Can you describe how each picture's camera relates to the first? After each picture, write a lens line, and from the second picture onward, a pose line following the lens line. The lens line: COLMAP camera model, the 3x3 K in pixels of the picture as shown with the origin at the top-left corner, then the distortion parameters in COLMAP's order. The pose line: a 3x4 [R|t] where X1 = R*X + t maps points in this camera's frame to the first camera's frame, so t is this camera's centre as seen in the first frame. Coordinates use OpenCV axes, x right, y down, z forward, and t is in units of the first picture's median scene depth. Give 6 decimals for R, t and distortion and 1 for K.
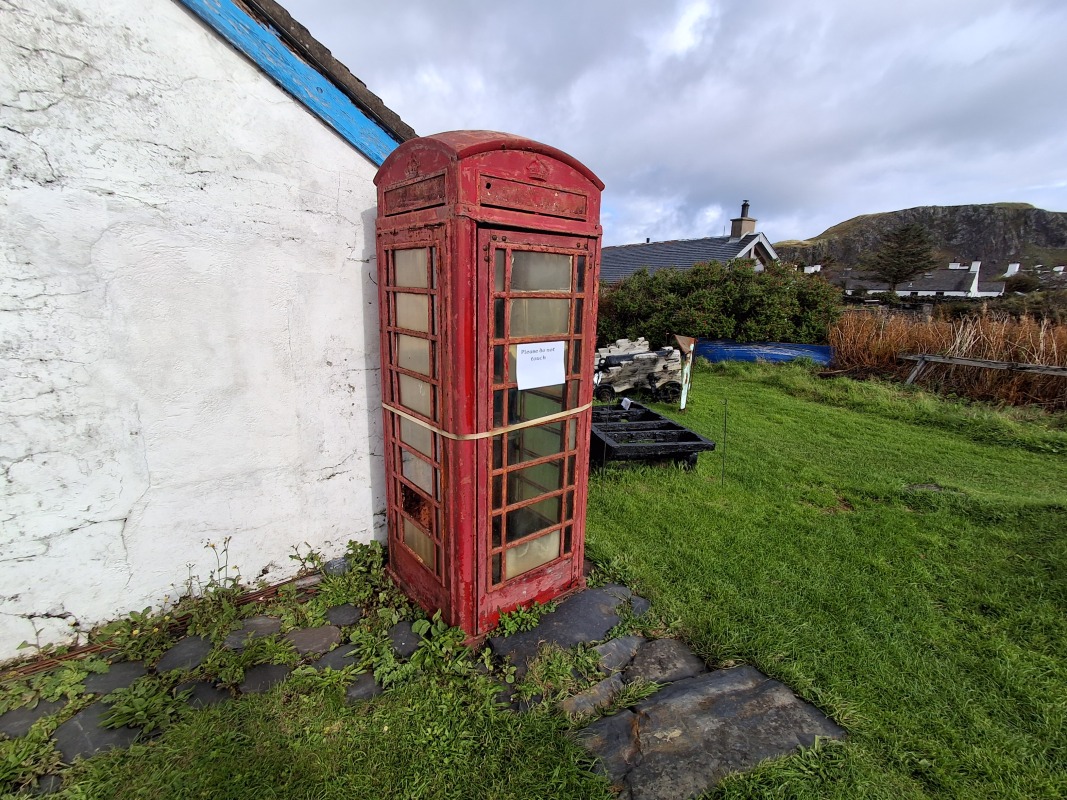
lens RADIAL K [[495.0, 0, 541.0], [0, 495.0, 400.6], [0, 0, 1]] dist [-0.018061, 0.000323]
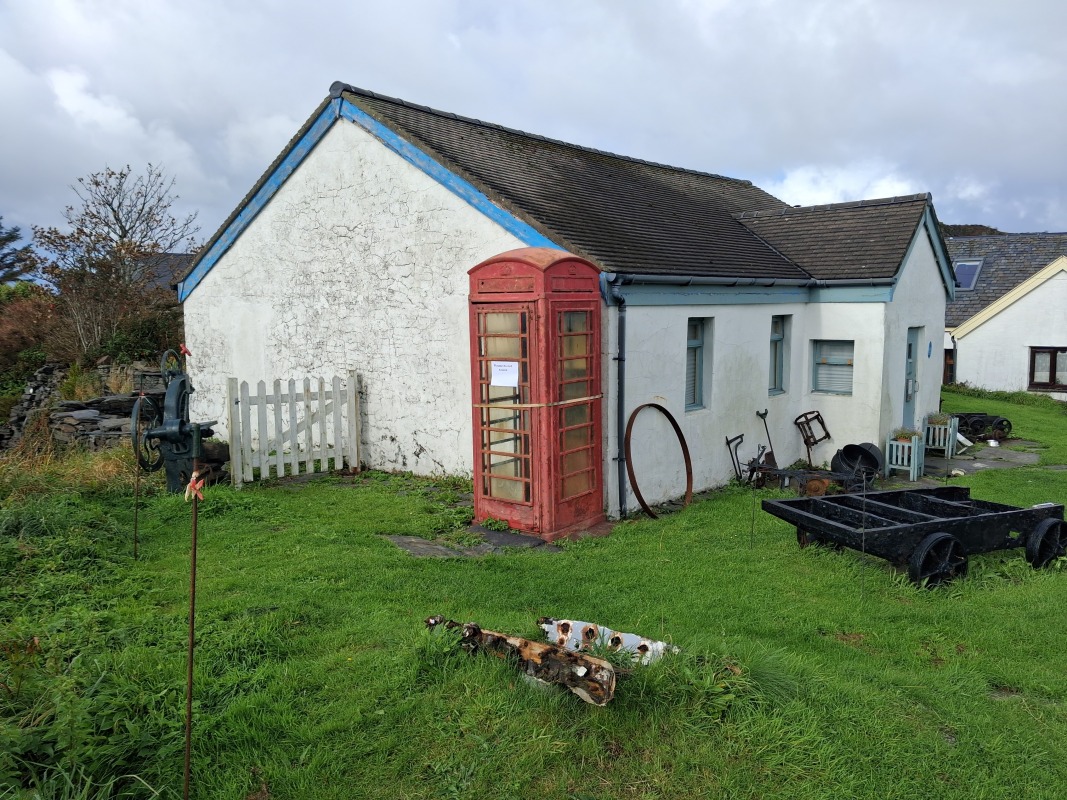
lens RADIAL K [[846.5, 0, 535.7], [0, 846.5, 400.2], [0, 0, 1]] dist [0.031752, -0.087066]
pose [[0.186169, 0.073521, -0.979763, 2.741808], [-0.198641, 0.979420, 0.035750, -0.101161], [0.962228, 0.187965, 0.196942, 0.480205]]
